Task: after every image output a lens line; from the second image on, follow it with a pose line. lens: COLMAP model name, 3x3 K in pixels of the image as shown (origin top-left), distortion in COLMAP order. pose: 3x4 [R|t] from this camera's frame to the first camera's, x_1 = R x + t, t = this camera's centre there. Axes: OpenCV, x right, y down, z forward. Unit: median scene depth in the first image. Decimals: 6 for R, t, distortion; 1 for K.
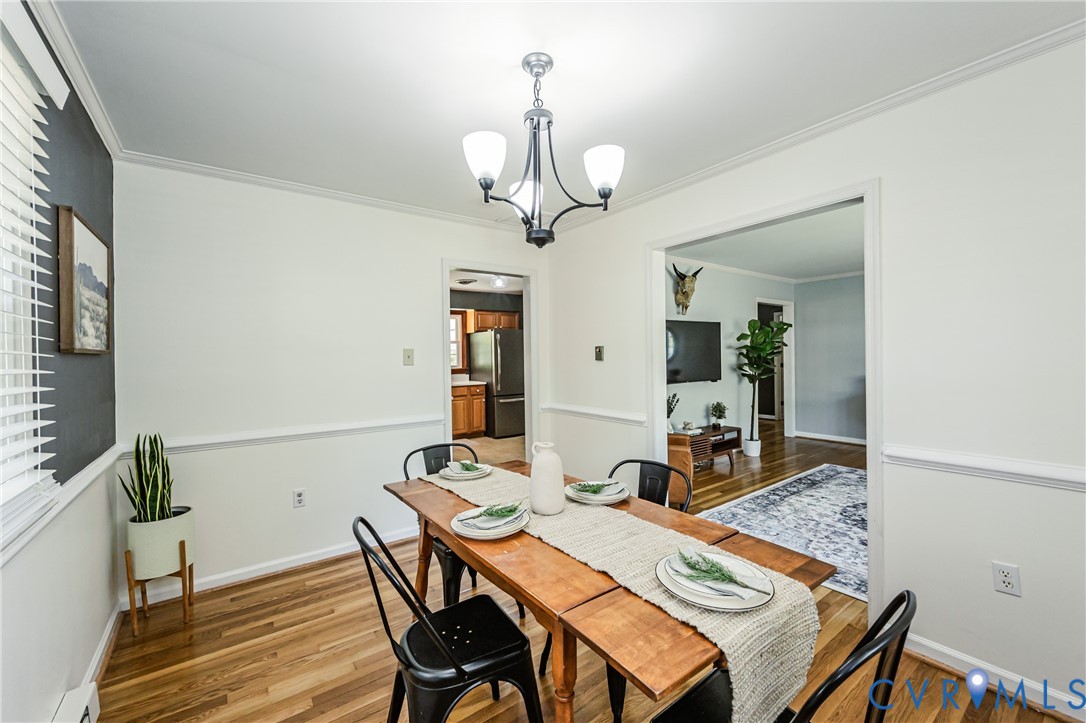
lens RADIAL K [[437.9, 0, 536.0], [0, 437.9, 357.7], [0, 0, 1]] dist [-0.010826, -0.000018]
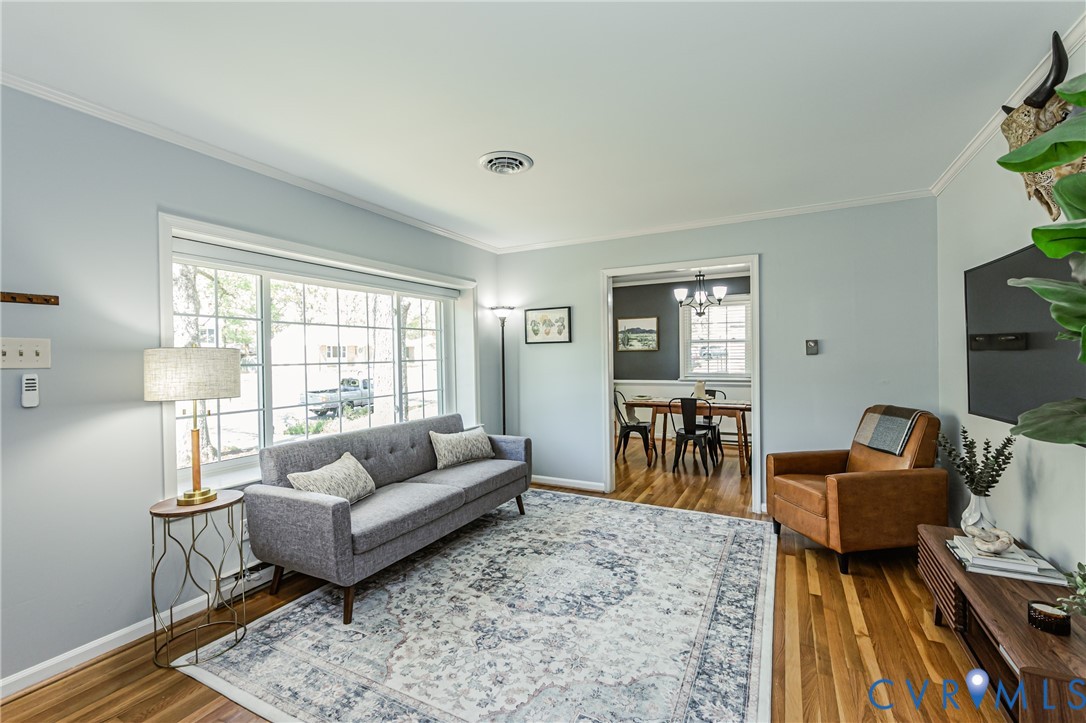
lens RADIAL K [[469.0, 0, 539.4], [0, 469.0, 354.4], [0, 0, 1]] dist [-0.002193, -0.000809]
pose [[-0.894763, 0.023558, -0.445919, 1.161324], [0.020740, 0.999722, 0.011199, -0.020061], [0.446059, 0.000772, -0.895003, 1.592922]]
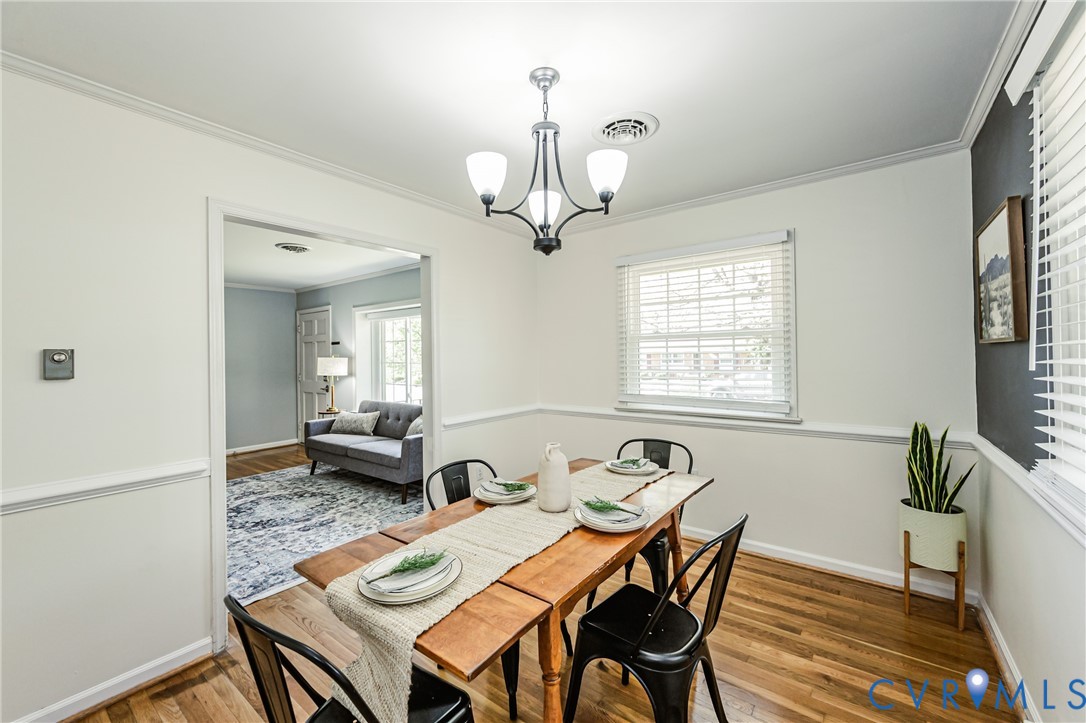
lens RADIAL K [[437.9, 0, 547.3], [0, 437.9, 355.4], [0, 0, 1]] dist [-0.010826, -0.000018]
pose [[-0.300473, 0.016233, 0.953652, -0.437424], [0.030321, 0.999512, -0.007460, -0.001202], [-0.953308, 0.026674, -0.300819, 0.599837]]
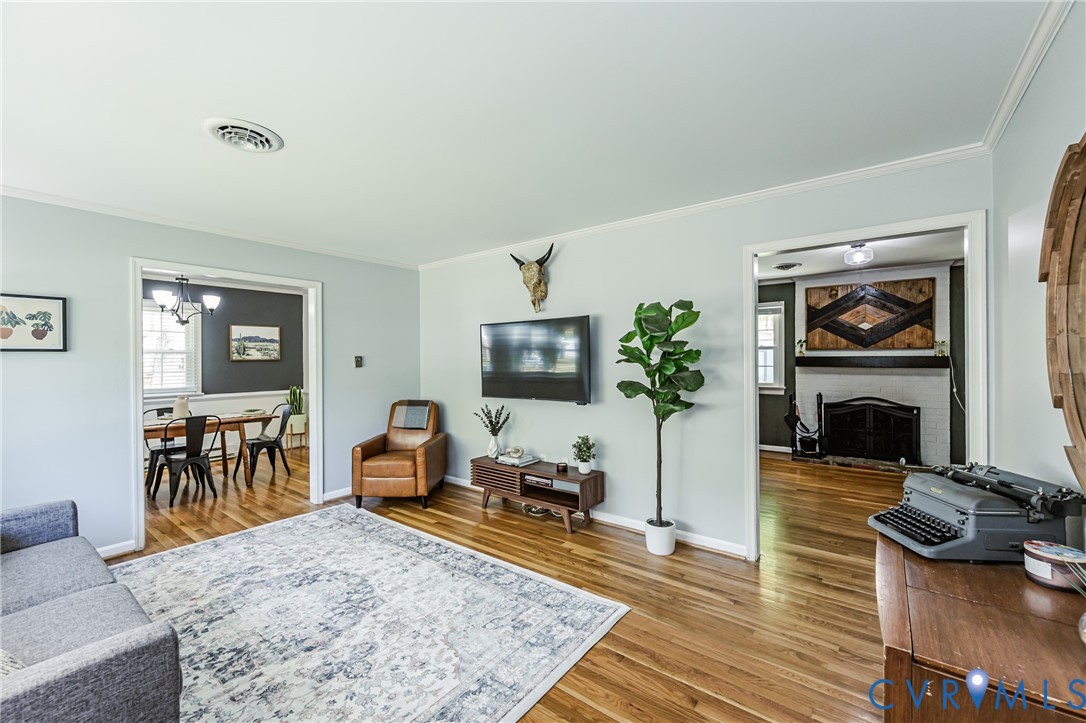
lens RADIAL K [[437.9, 0, 550.6], [0, 437.9, 359.1], [0, 0, 1]] dist [-0.010826, -0.000018]
pose [[0.296894, 0.010303, -0.954855, 1.529599], [-0.004453, 0.999946, 0.009405, -0.033658], [0.954900, 0.001460, 0.296924, 1.102832]]
